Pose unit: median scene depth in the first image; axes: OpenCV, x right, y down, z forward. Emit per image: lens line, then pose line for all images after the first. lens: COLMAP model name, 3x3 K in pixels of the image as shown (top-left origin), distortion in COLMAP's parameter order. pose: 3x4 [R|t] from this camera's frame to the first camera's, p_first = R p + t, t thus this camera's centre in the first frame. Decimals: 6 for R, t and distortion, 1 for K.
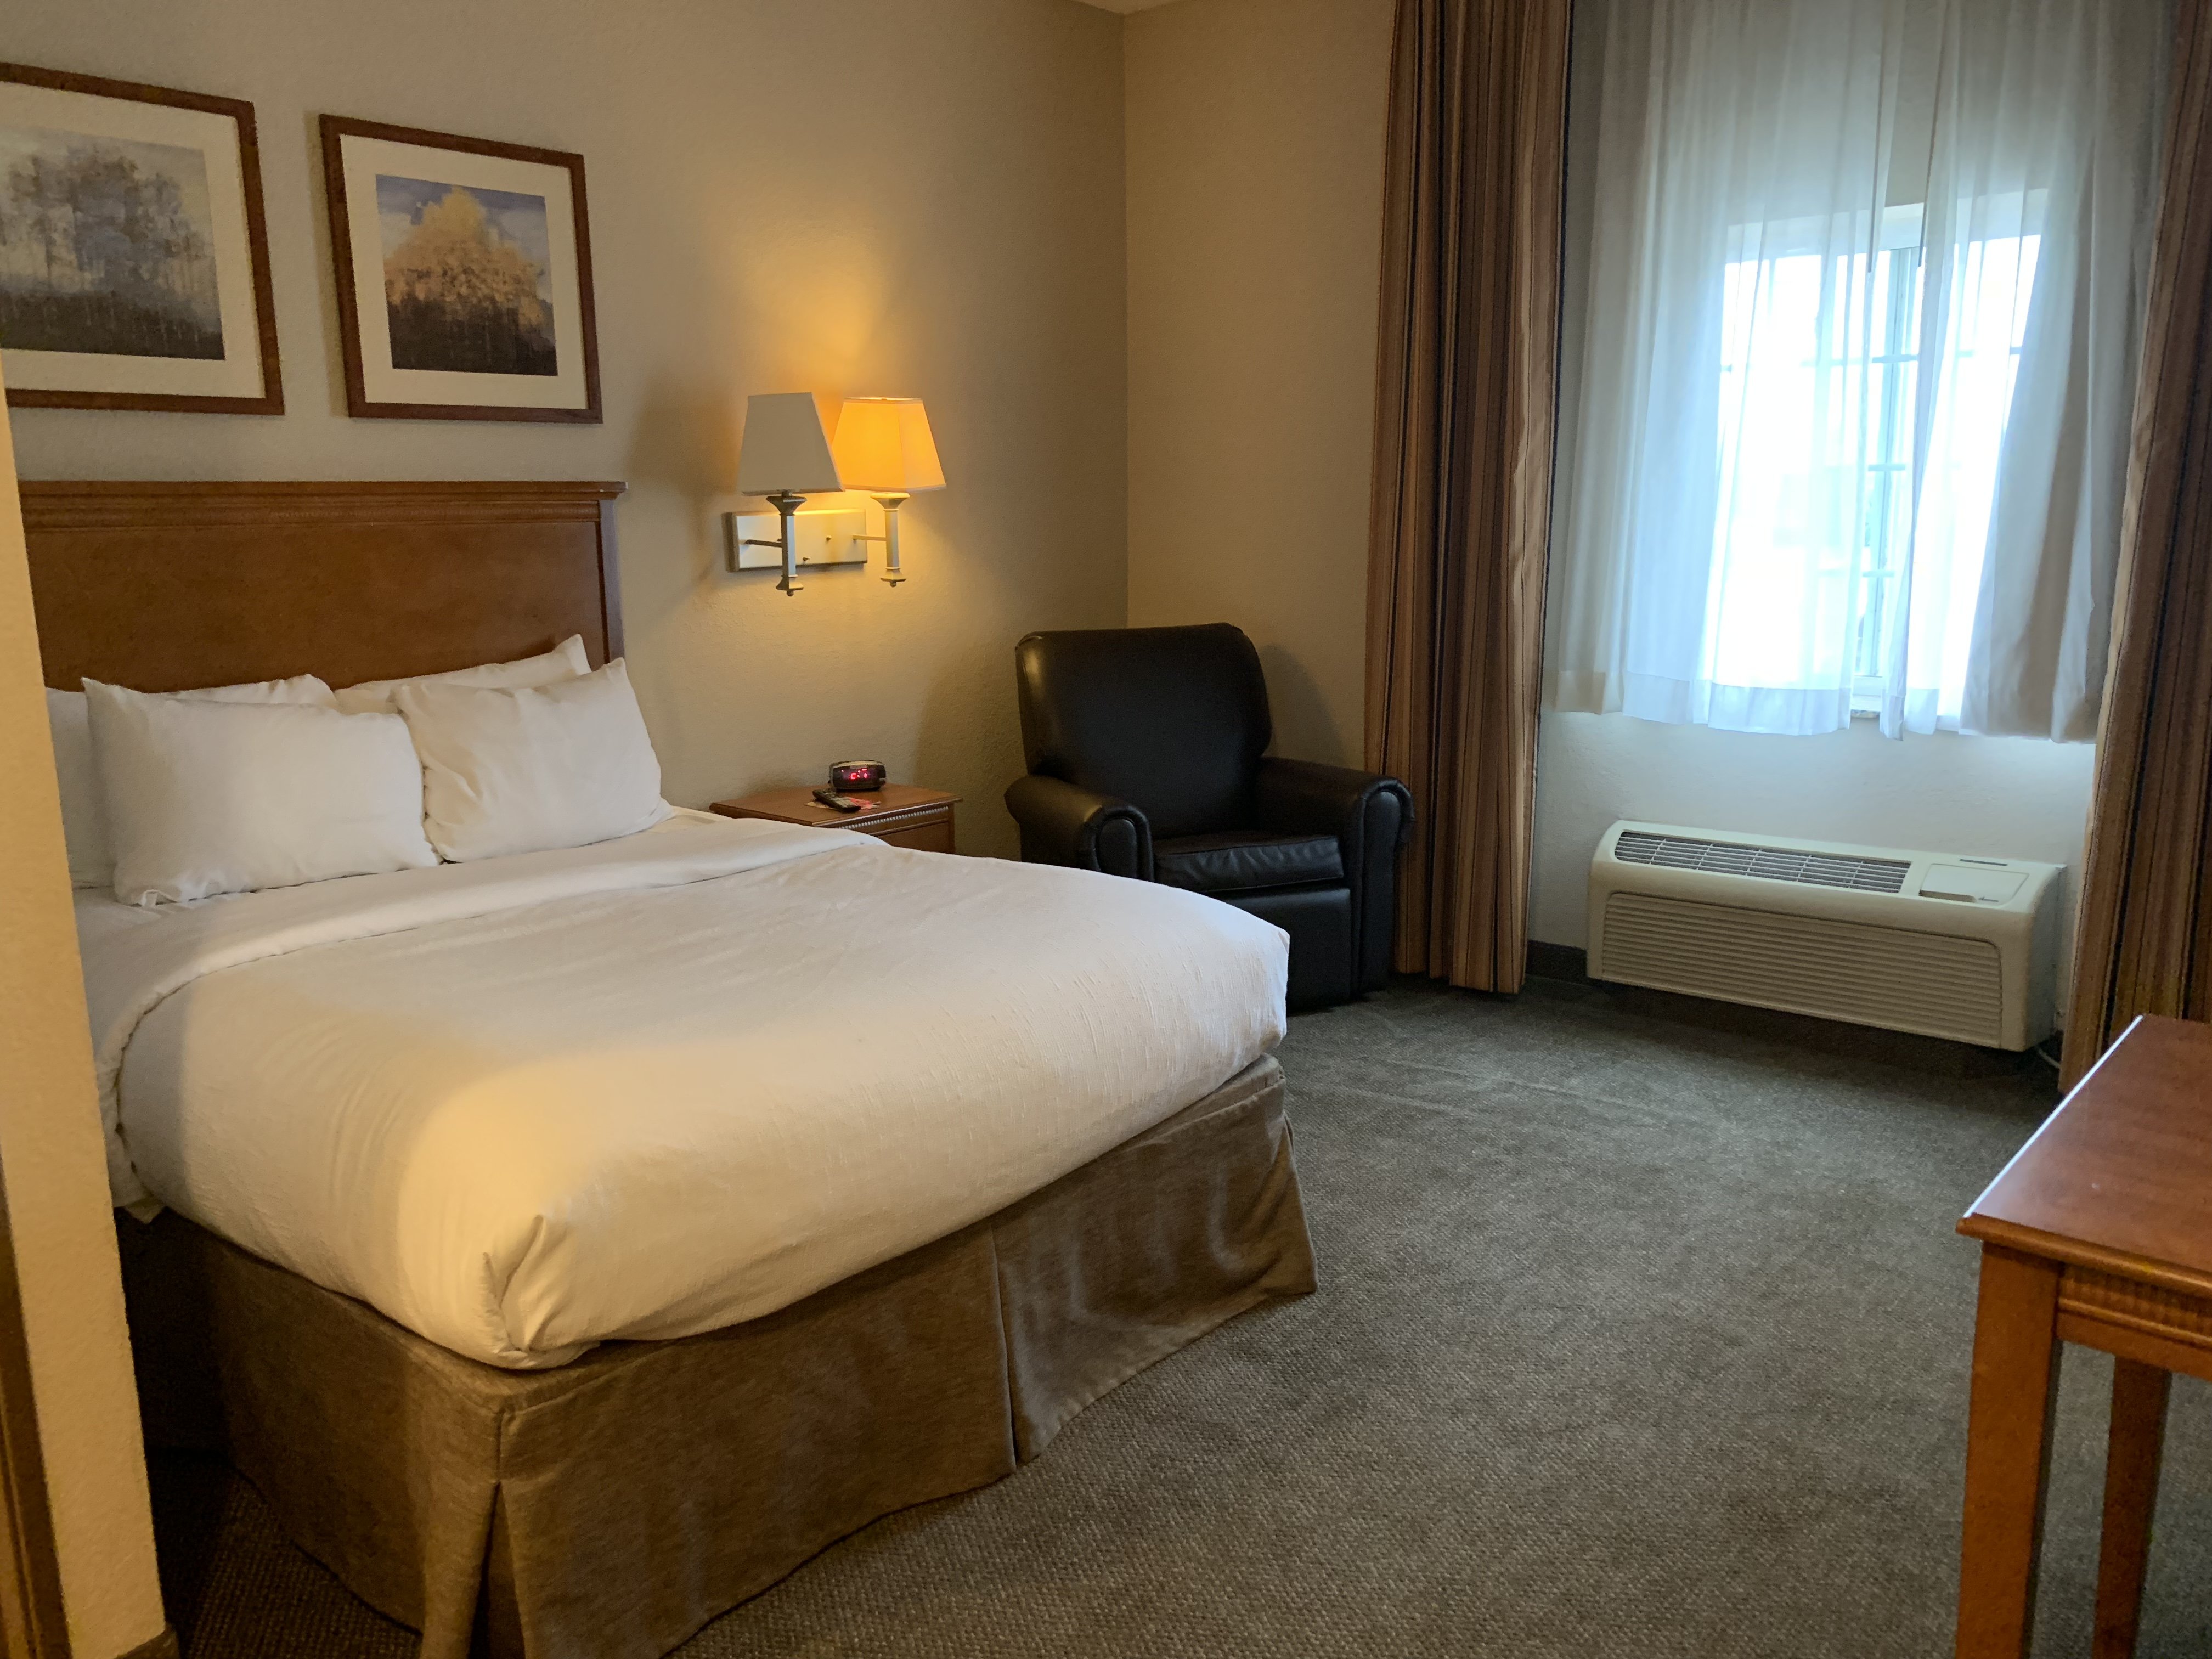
lens RADIAL K [[1701.1, 0, 1110.5], [0, 1701.1, 817.7], [0, 0, 1]] dist [0.057684, -0.077913]
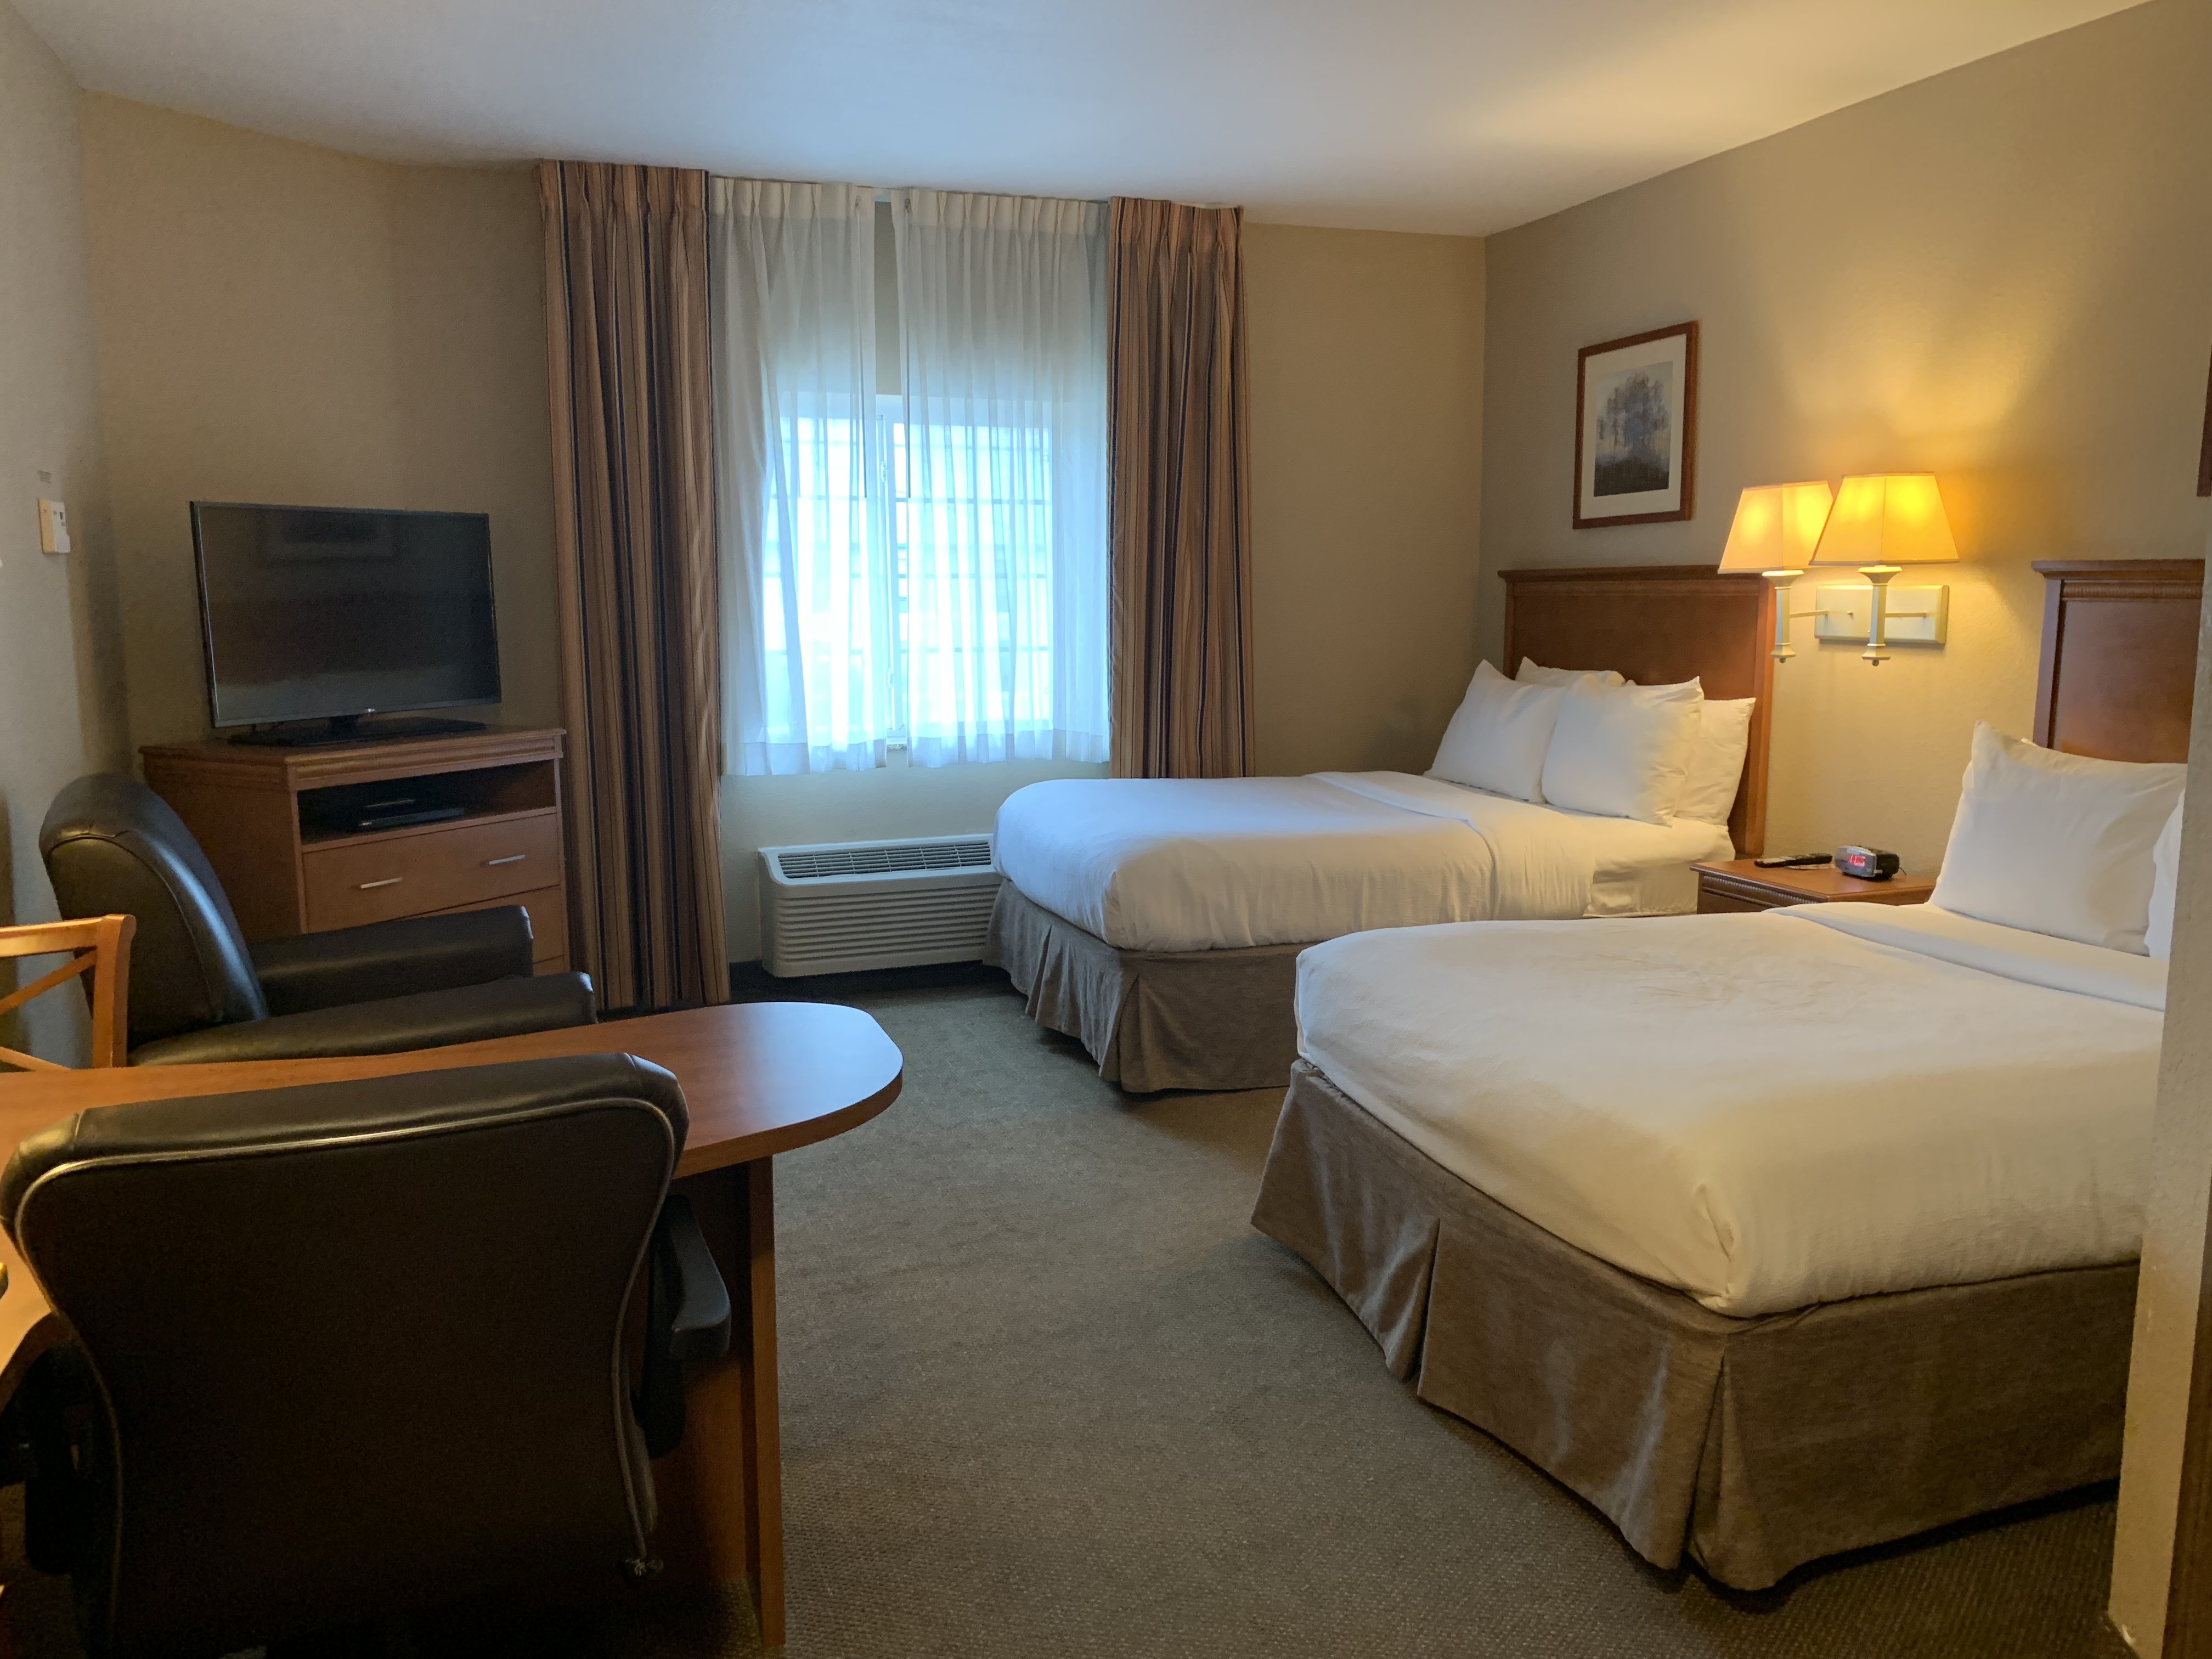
lens RADIAL K [[1681.1, 0, 1100.9], [0, 1681.1, 834.9], [0, 0, 1]] dist [-0.004232, -0.000950]
pose [[-0.486469, 0.144094, -0.861733, 1.167498], [-0.136255, 0.961726, 0.237733, -0.268079], [0.863008, 0.233065, -0.448217, 1.374806]]
